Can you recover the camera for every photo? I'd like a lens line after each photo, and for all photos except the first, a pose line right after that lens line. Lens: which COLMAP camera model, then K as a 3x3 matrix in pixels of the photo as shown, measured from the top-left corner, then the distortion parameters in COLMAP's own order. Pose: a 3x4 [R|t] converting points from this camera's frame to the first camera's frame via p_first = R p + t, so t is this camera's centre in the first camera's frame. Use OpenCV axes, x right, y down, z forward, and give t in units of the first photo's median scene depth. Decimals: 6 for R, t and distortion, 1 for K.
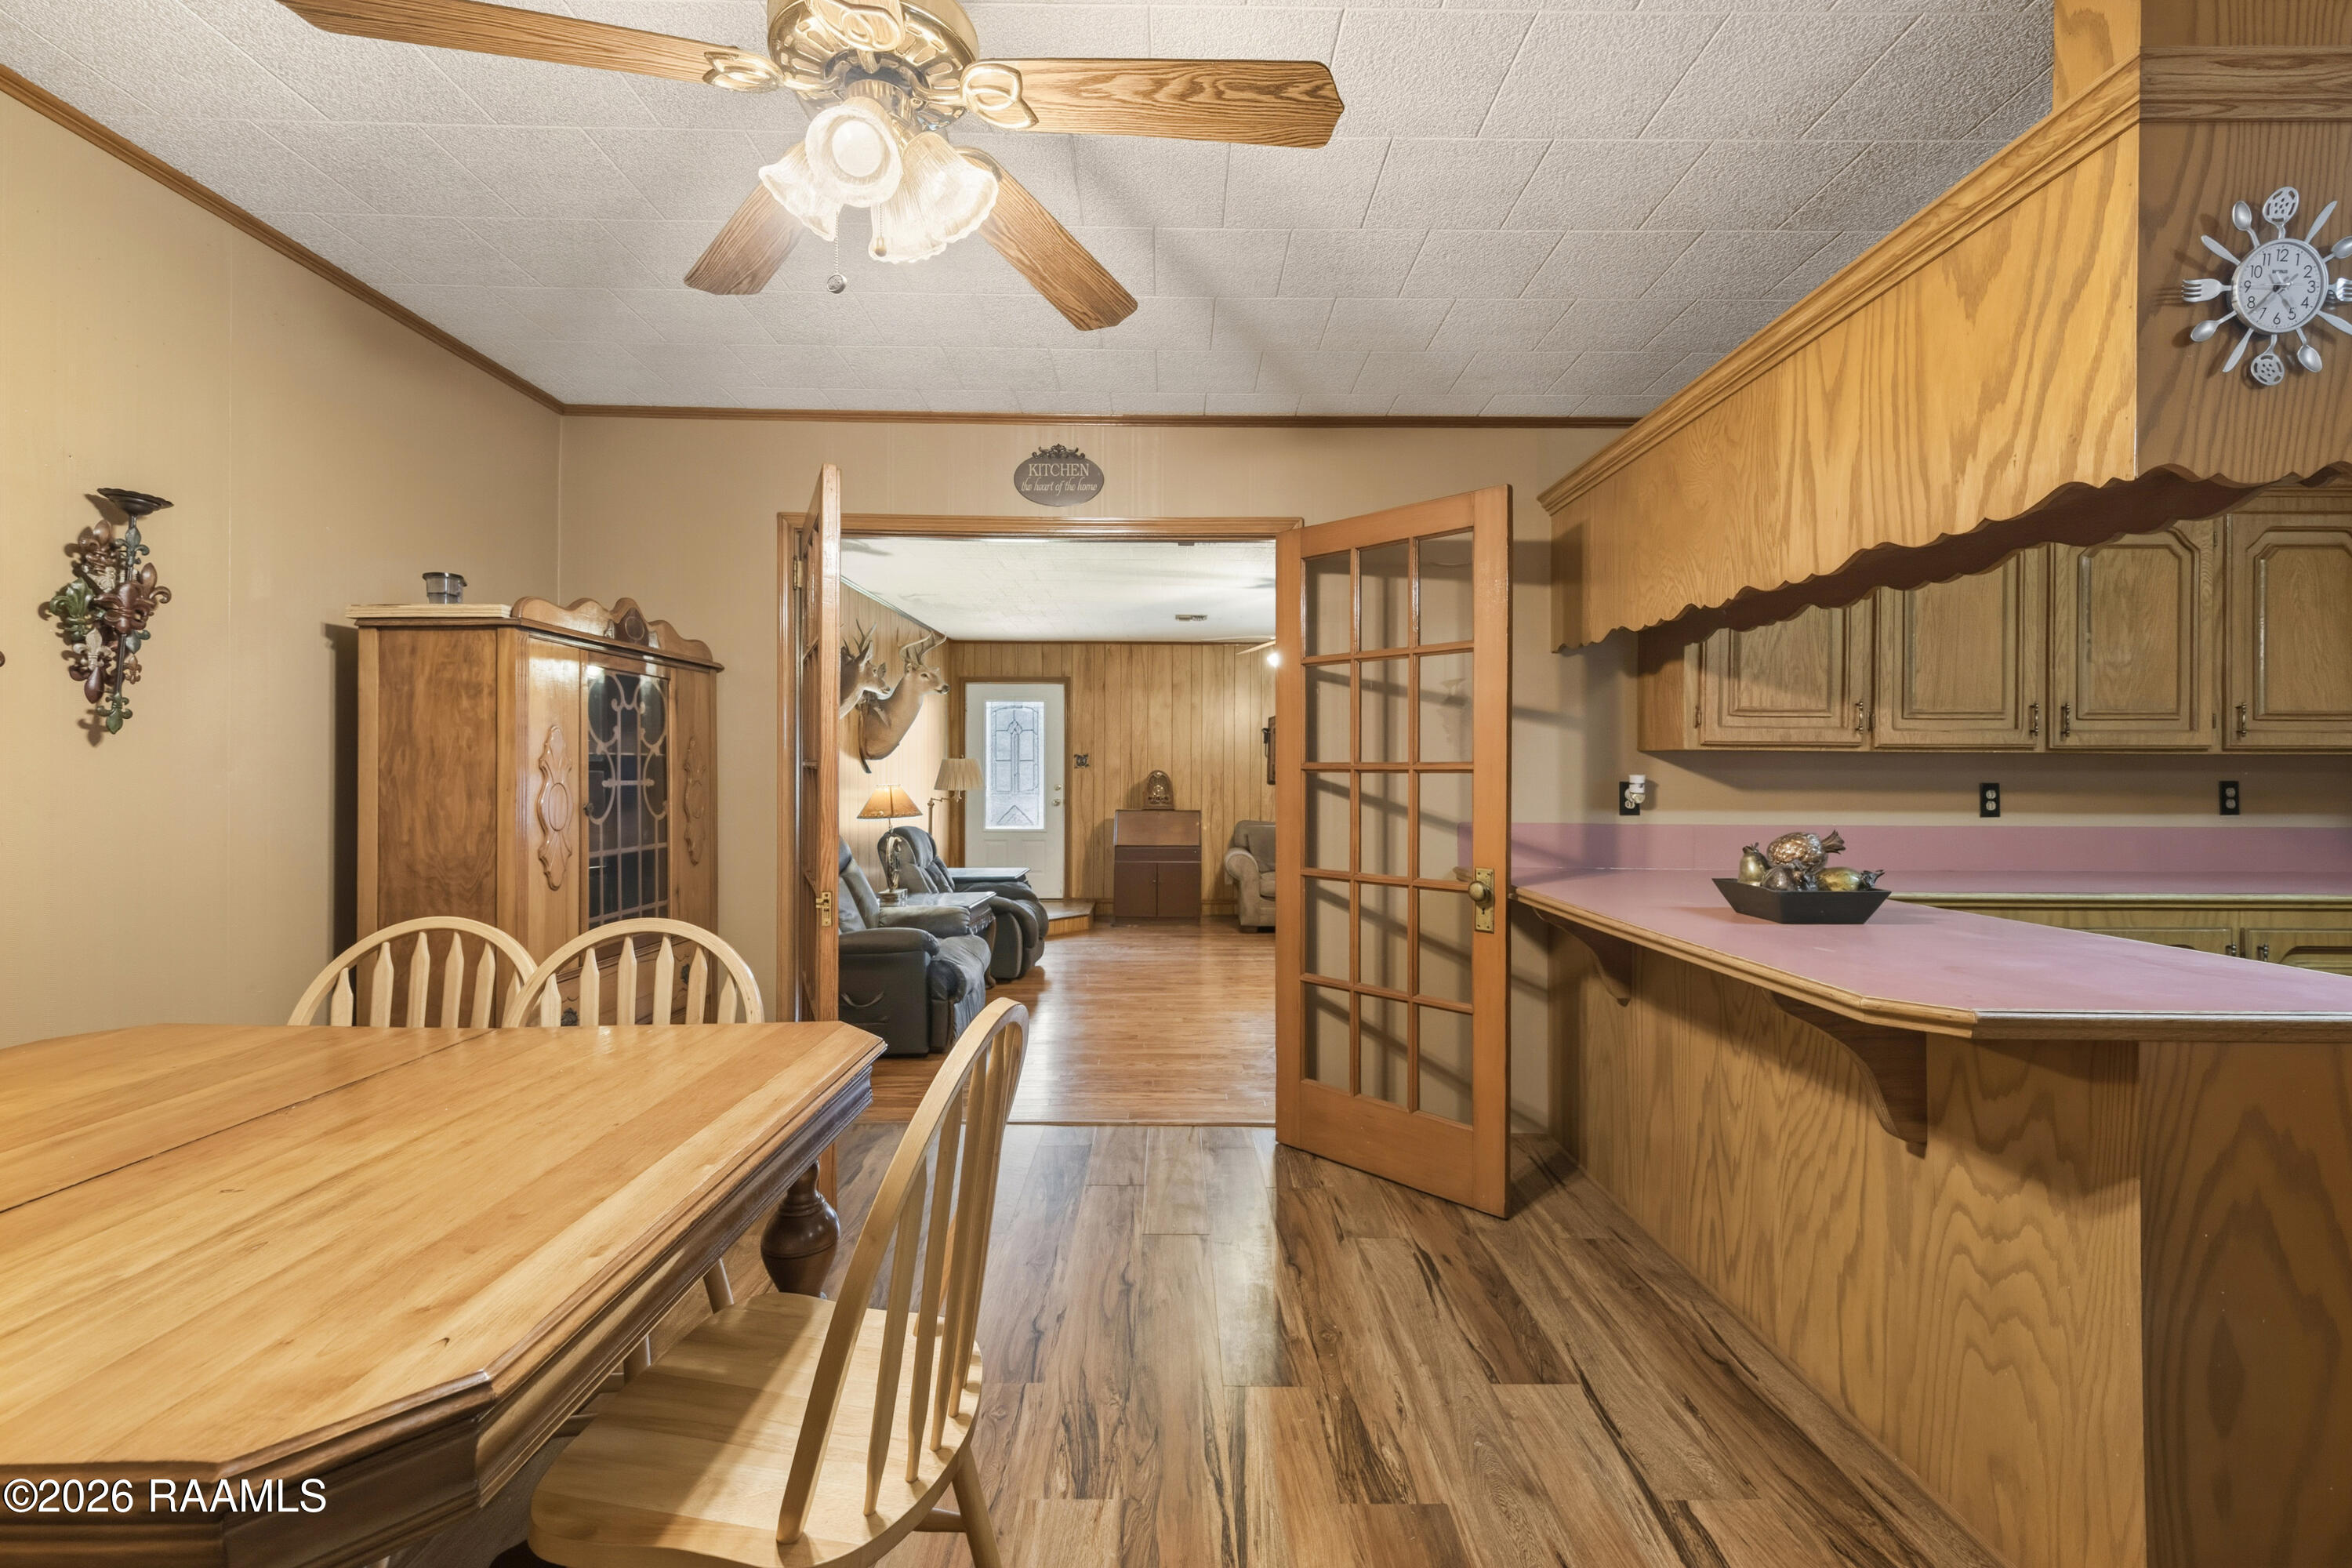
lens RADIAL K [[957.5, 0, 1172.4], [0, 957.5, 773.9], [0, 0, 1]] dist [0.006986, 0.000052]
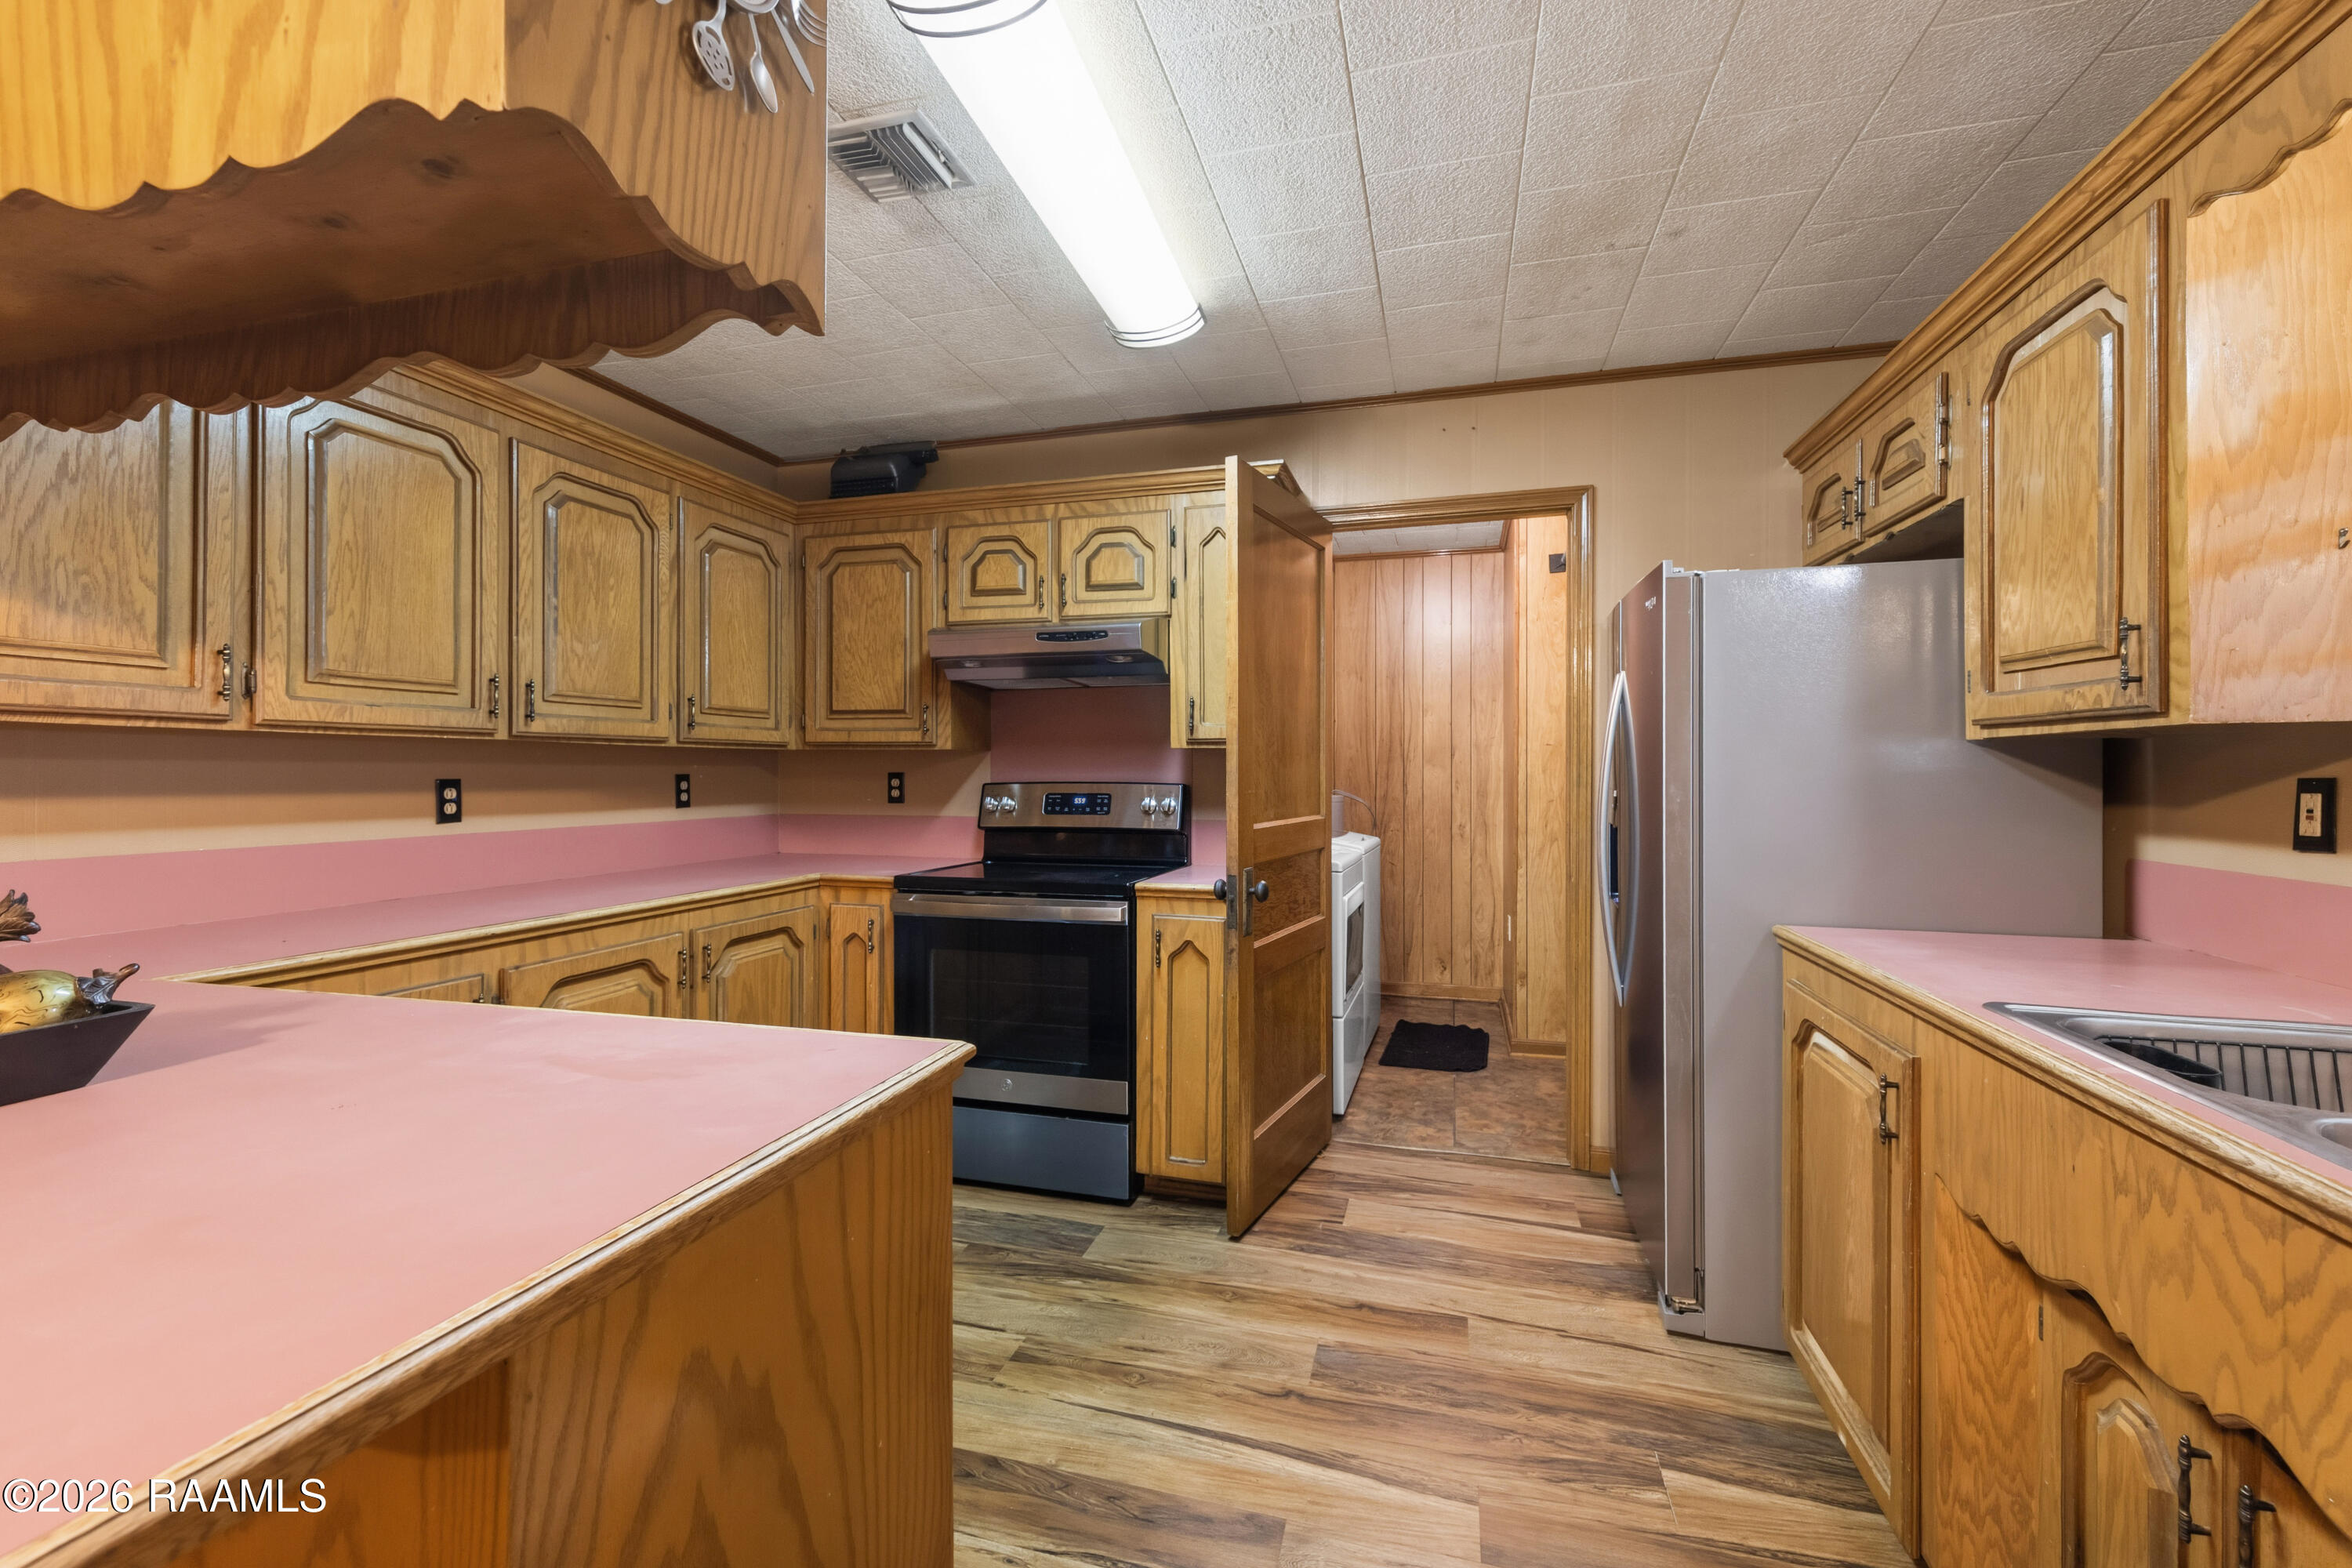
lens RADIAL K [[957.5, 0, 1169.4], [0, 957.5, 767.9], [0, 0, 1]] dist [0.006986, 0.000052]
pose [[0.271800, 0.000785, 0.962353, 0.304858], [-0.000447, 1.000000, -0.000690, 0.001101], [-0.962354, -0.000242, 0.271800, 0.271289]]
